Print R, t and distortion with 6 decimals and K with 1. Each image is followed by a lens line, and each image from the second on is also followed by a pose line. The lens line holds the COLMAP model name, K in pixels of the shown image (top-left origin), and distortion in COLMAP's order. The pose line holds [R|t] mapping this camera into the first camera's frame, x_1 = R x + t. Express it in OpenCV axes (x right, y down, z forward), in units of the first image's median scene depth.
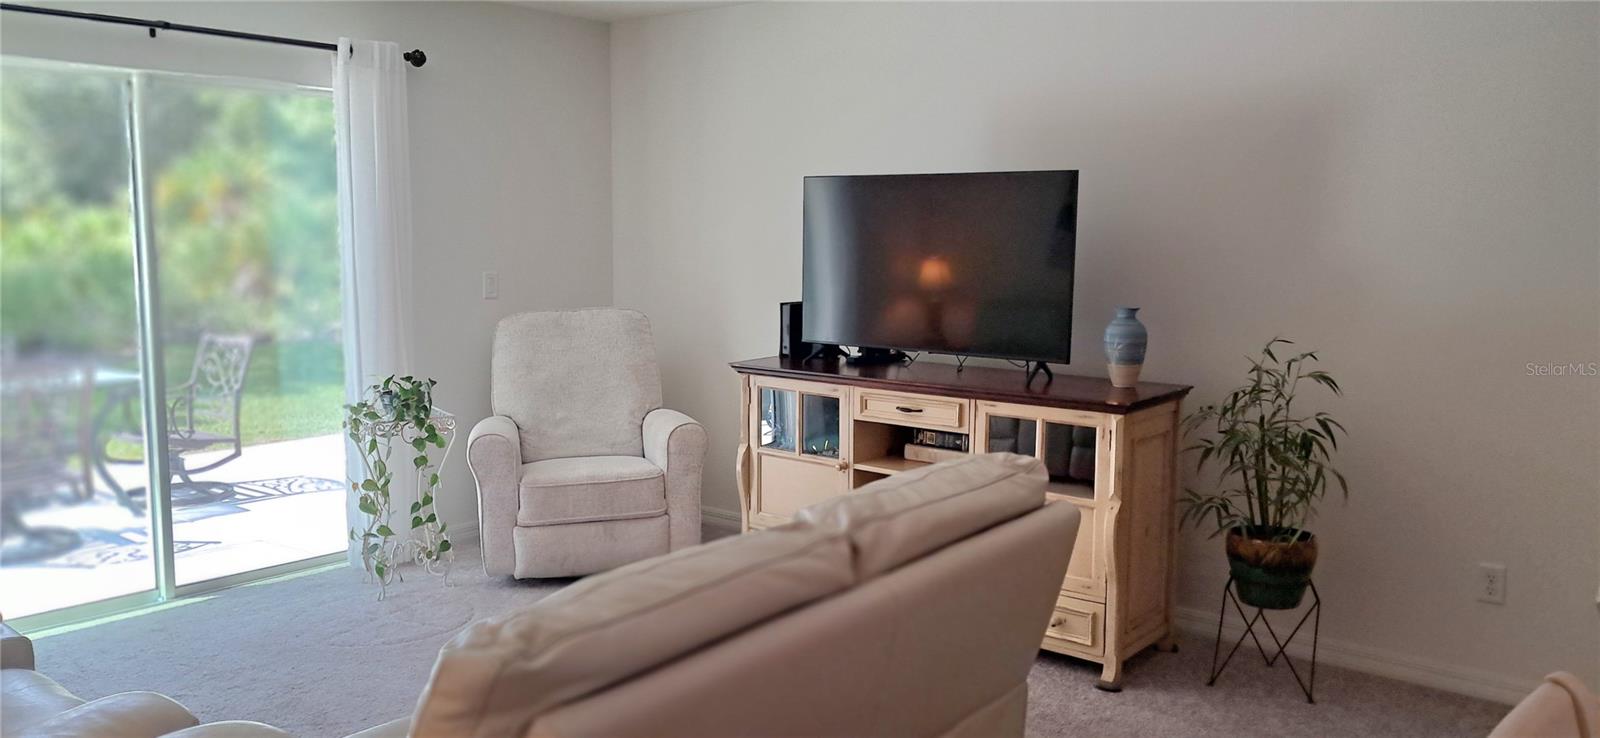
lens RADIAL K [[1225.2, 0, 782.0], [0, 1225.2, 381.7], [0, 0, 1]] dist [0.043168, -0.005113]
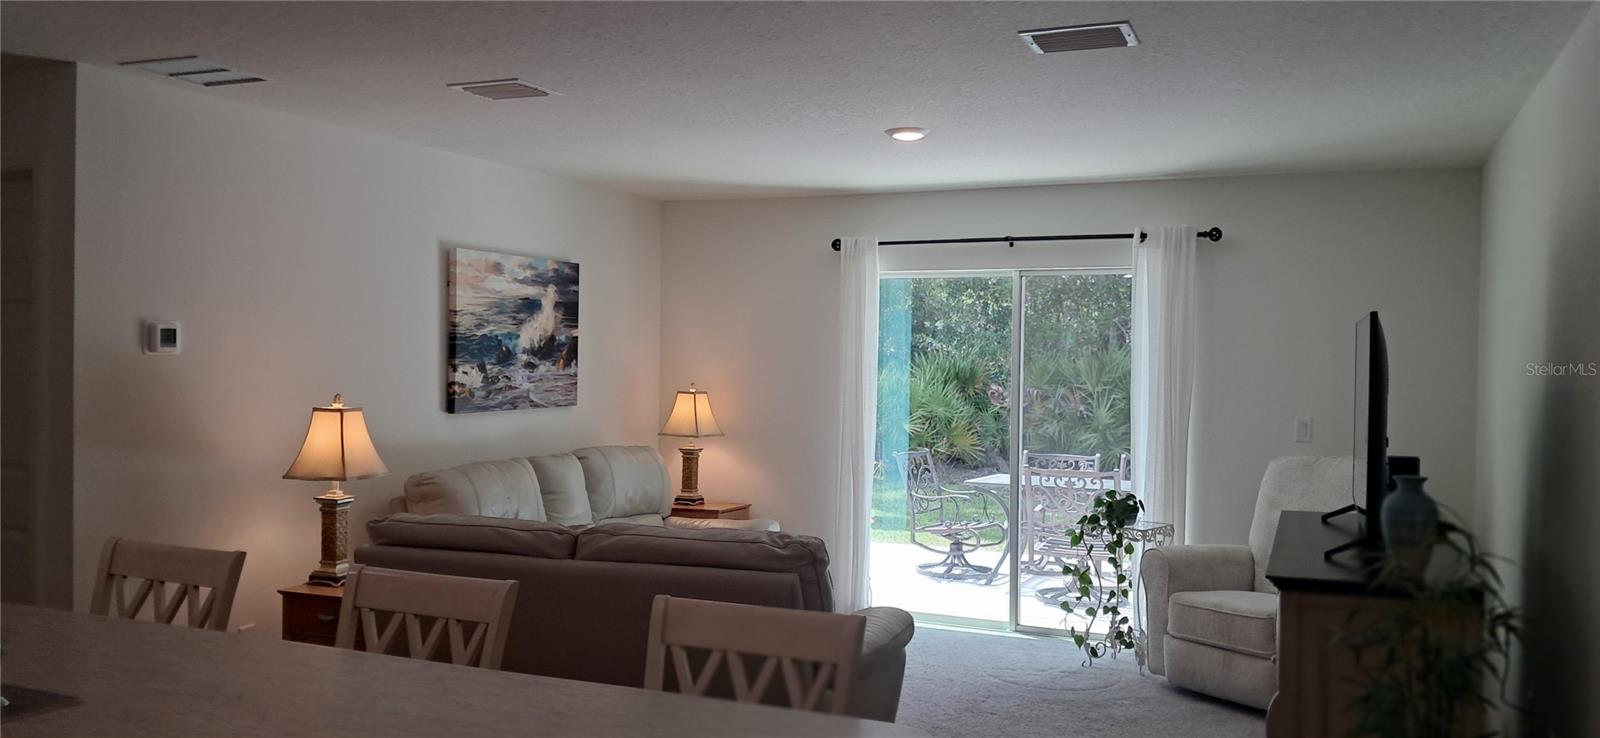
lens RADIAL K [[1225.2, 0, 782.0], [0, 1225.2, 381.7], [0, 0, 1]] dist [0.043168, -0.005113]
pose [[0.298493, 0.019023, -0.954222, 0.764373], [-0.134323, 0.990687, -0.022268, -0.041352], [0.944912, 0.134820, 0.298269, 0.287964]]
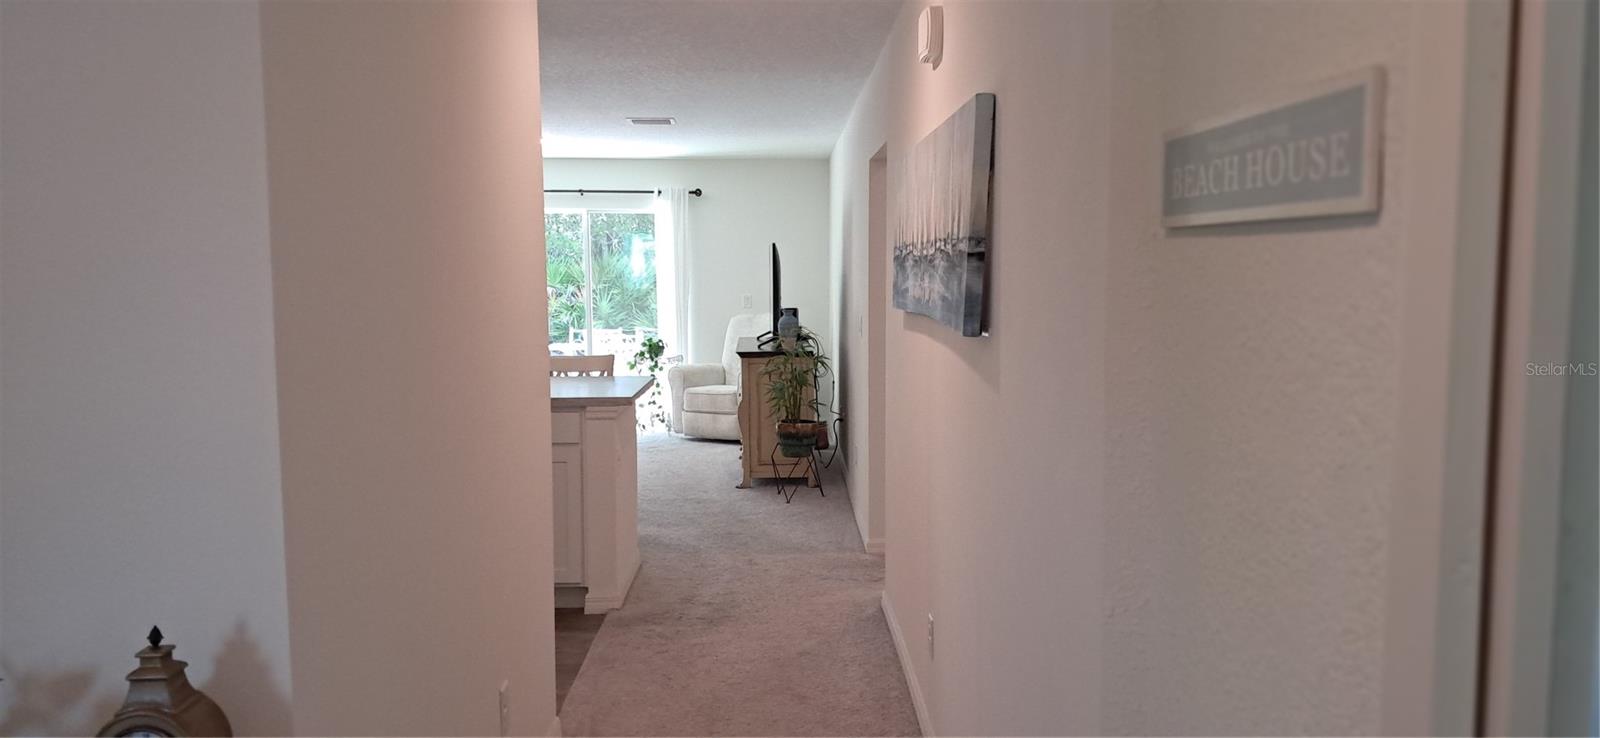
lens RADIAL K [[1225.2, 0, 782.0], [0, 1225.2, 381.7], [0, 0, 1]] dist [0.043168, -0.005113]
pose [[0.671958, 0.063793, -0.737837, 1.466163], [-0.088109, 0.996093, 0.005880, 0.039018], [0.735330, 0.061059, 0.674953, -0.315322]]
